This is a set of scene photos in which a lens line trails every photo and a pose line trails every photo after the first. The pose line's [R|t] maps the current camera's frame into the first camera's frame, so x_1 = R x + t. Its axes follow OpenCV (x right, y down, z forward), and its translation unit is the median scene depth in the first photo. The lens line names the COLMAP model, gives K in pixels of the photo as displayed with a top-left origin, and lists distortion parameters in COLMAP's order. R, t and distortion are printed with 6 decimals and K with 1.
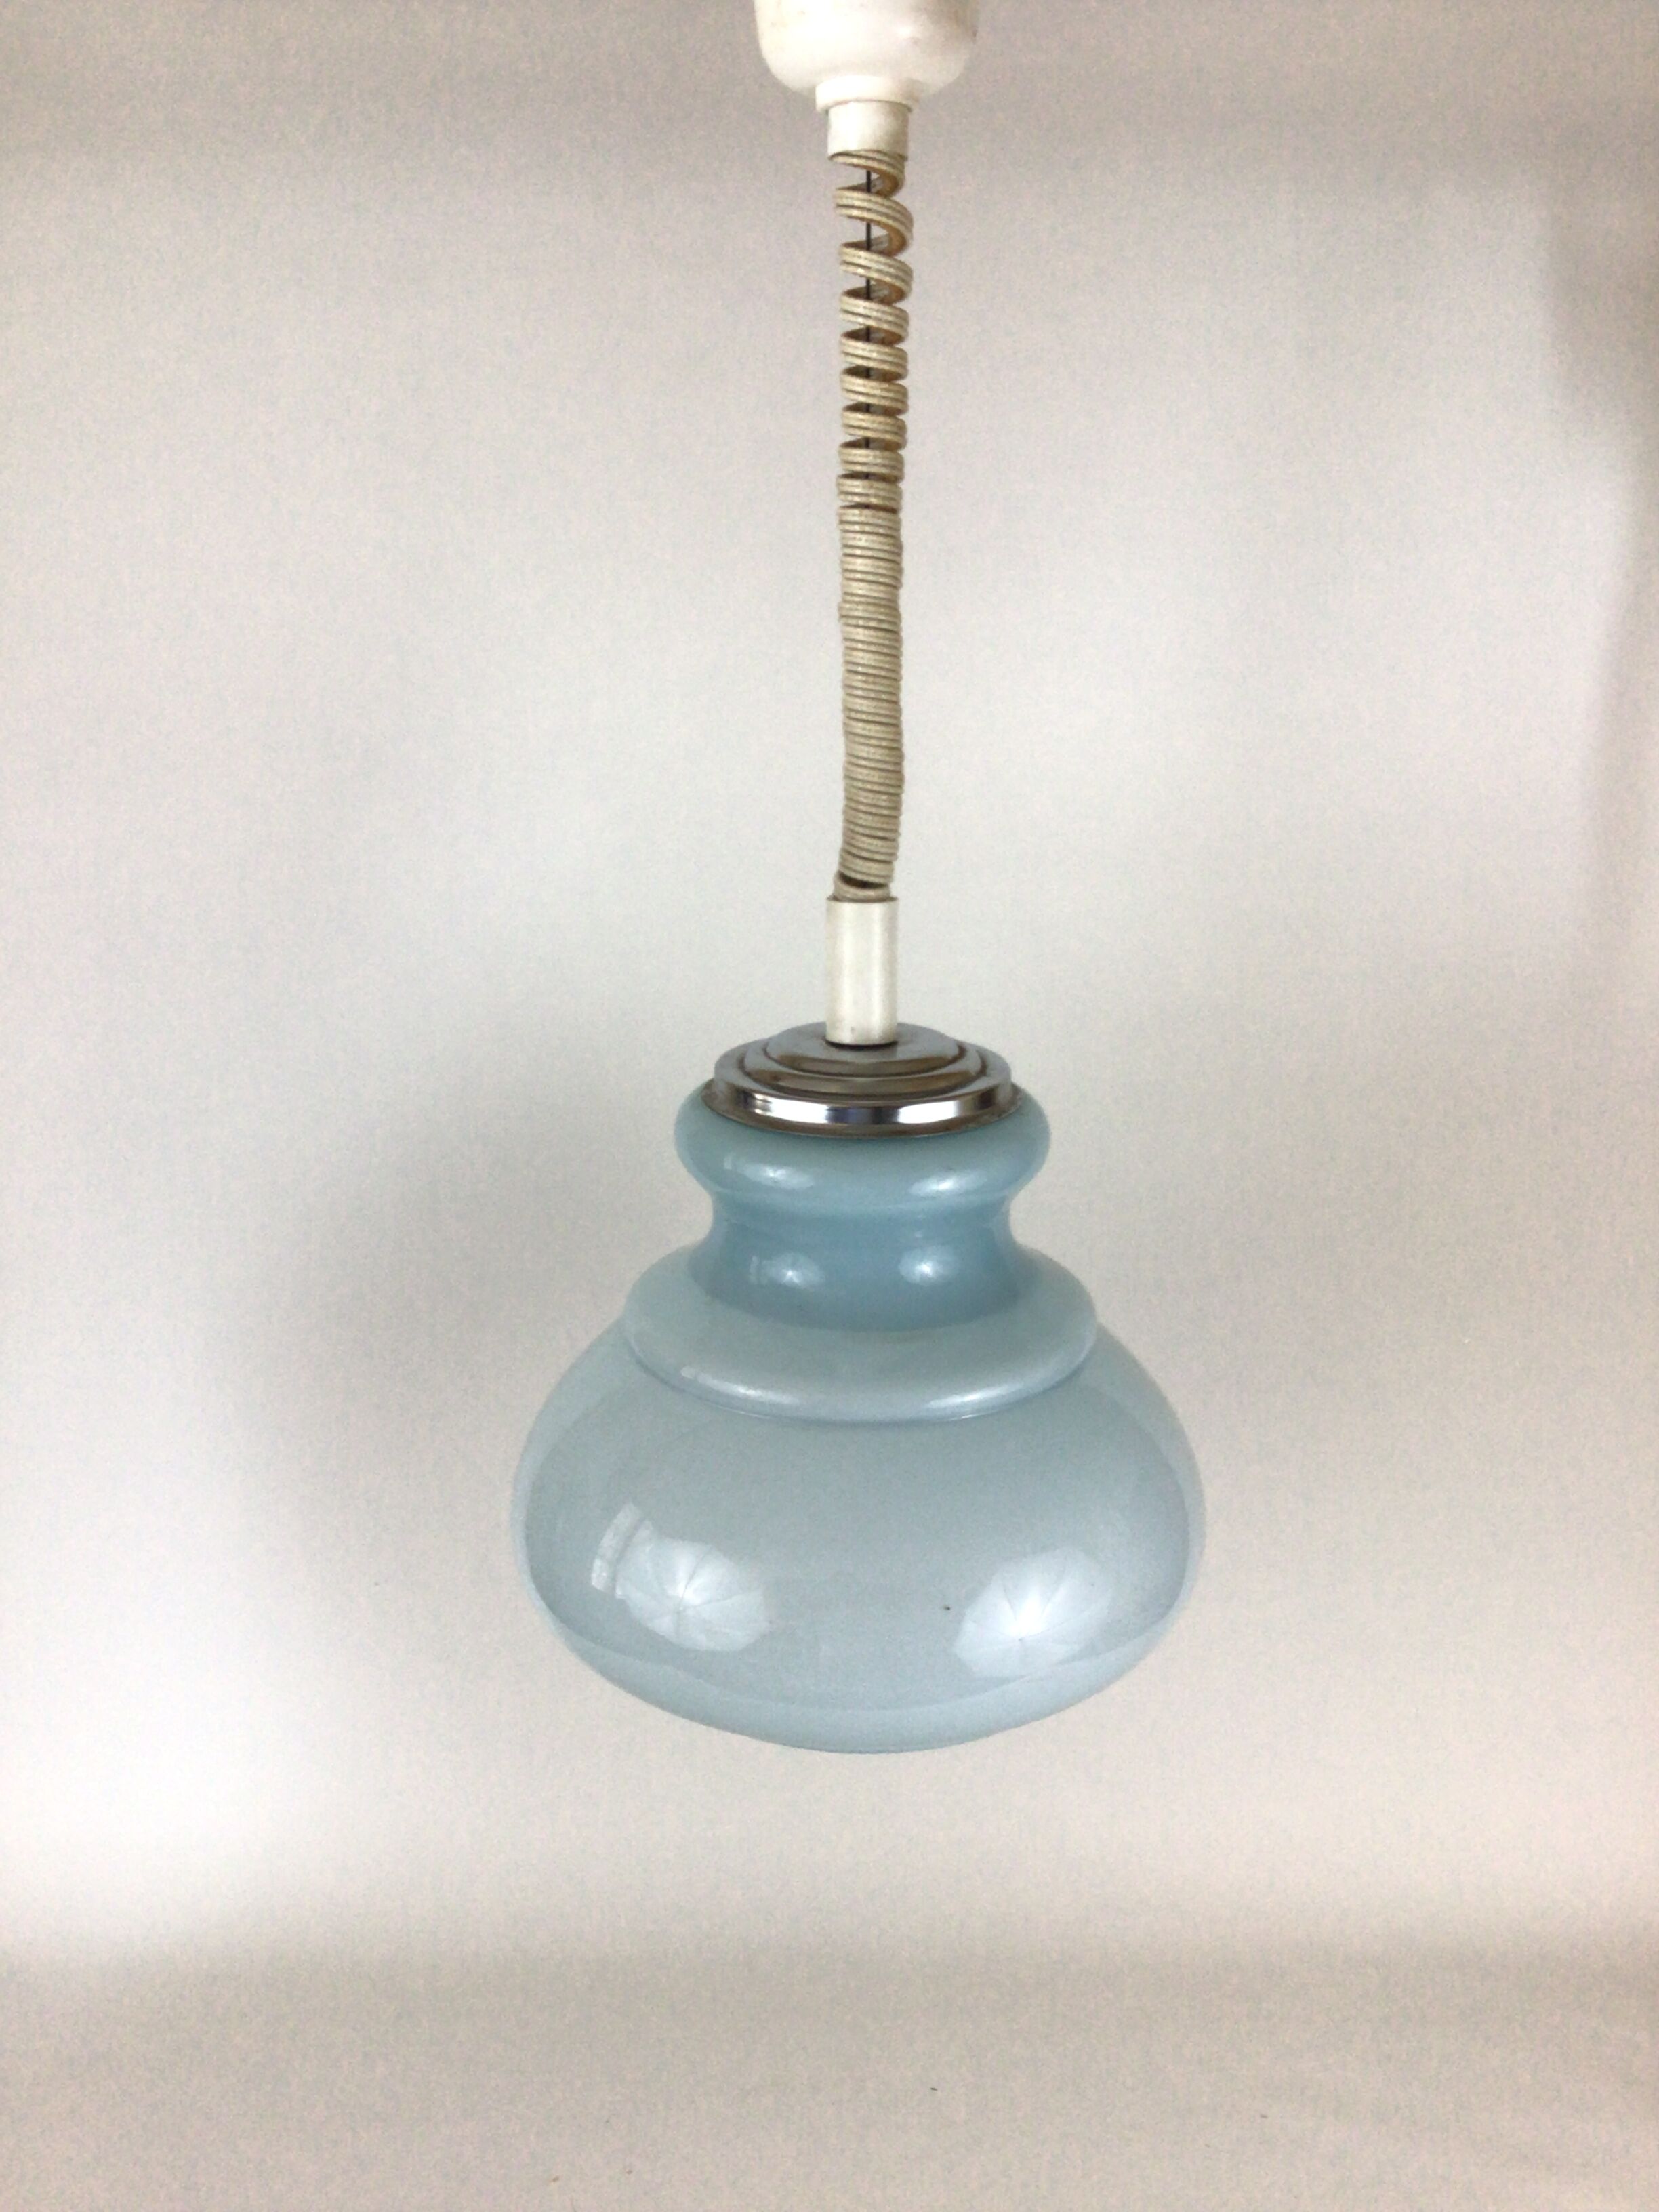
lens RADIAL K [[3060.8, 0, 829.5], [0, 3060.8, 1106.0], [0, 0, 1]] dist [0.176366, -0.057156]
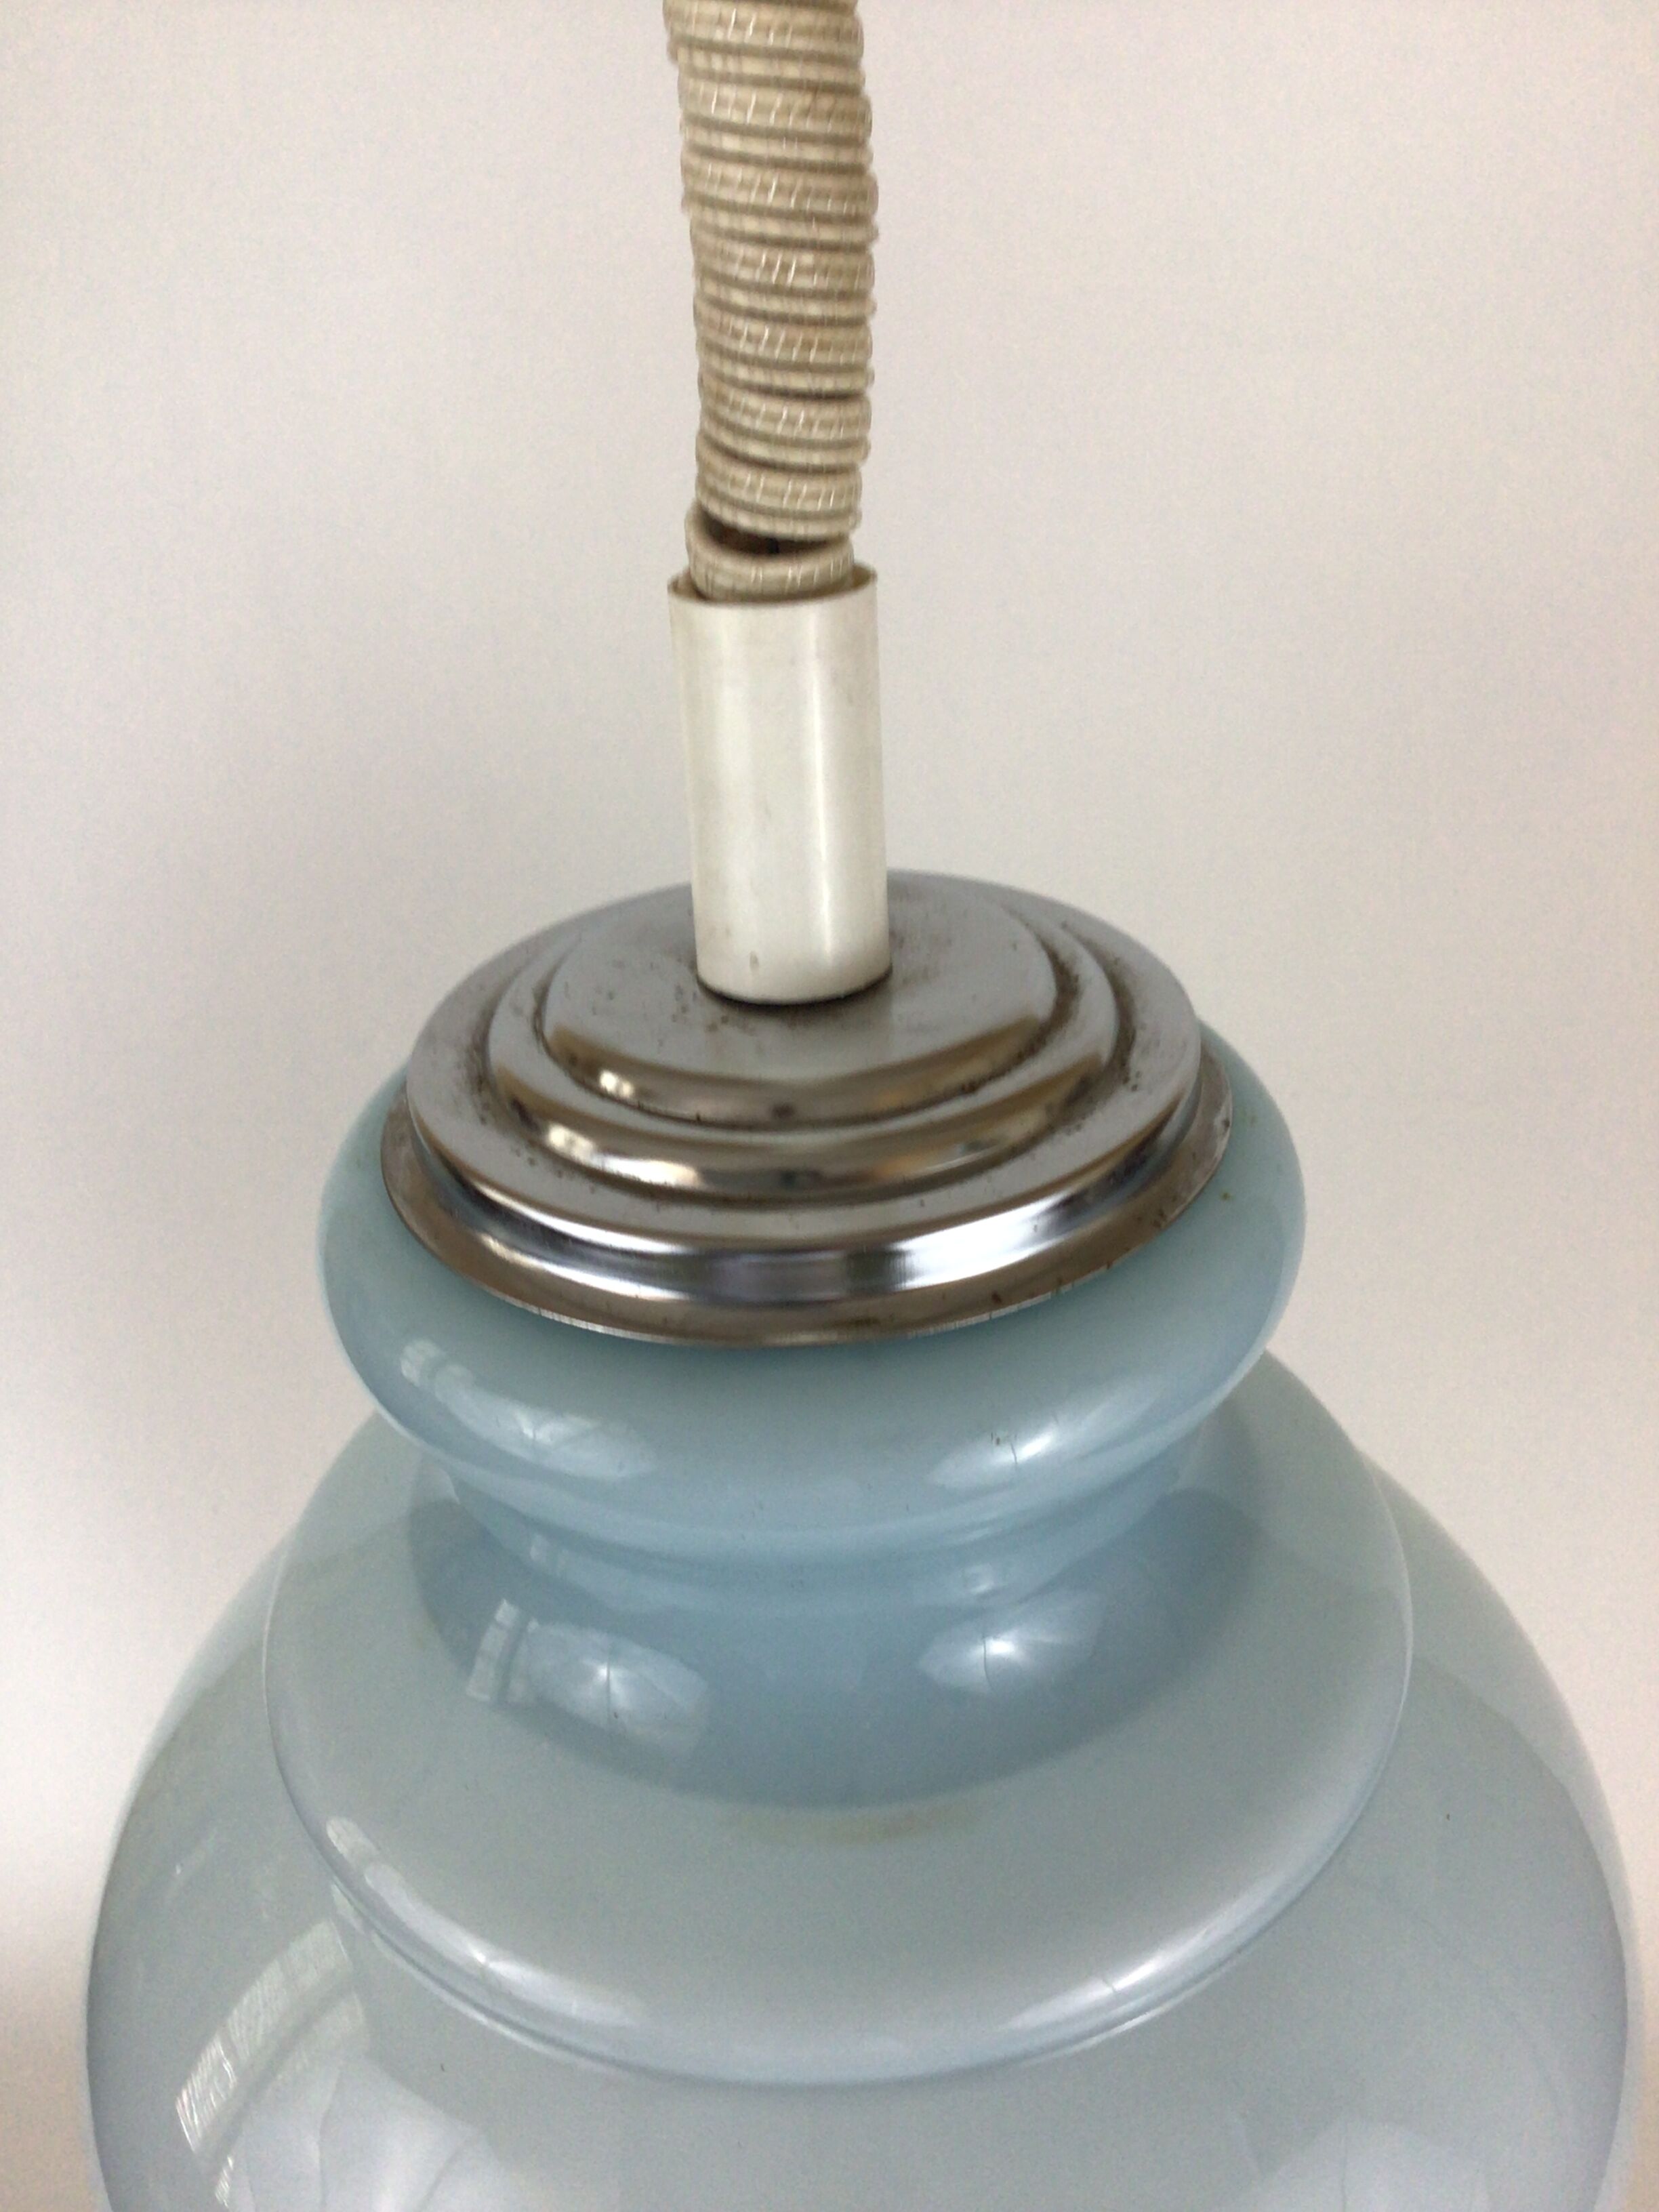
lens RADIAL K [[3060.8, 0, 829.5], [0, 3060.8, 1106.0], [0, 0, 1]] dist [0.176366, -0.057156]
pose [[0.998983, -0.037989, -0.024292, 0.023758], [0.040951, 0.989850, 0.136085, -0.058039], [0.018876, -0.136941, 0.990399, 0.673328]]
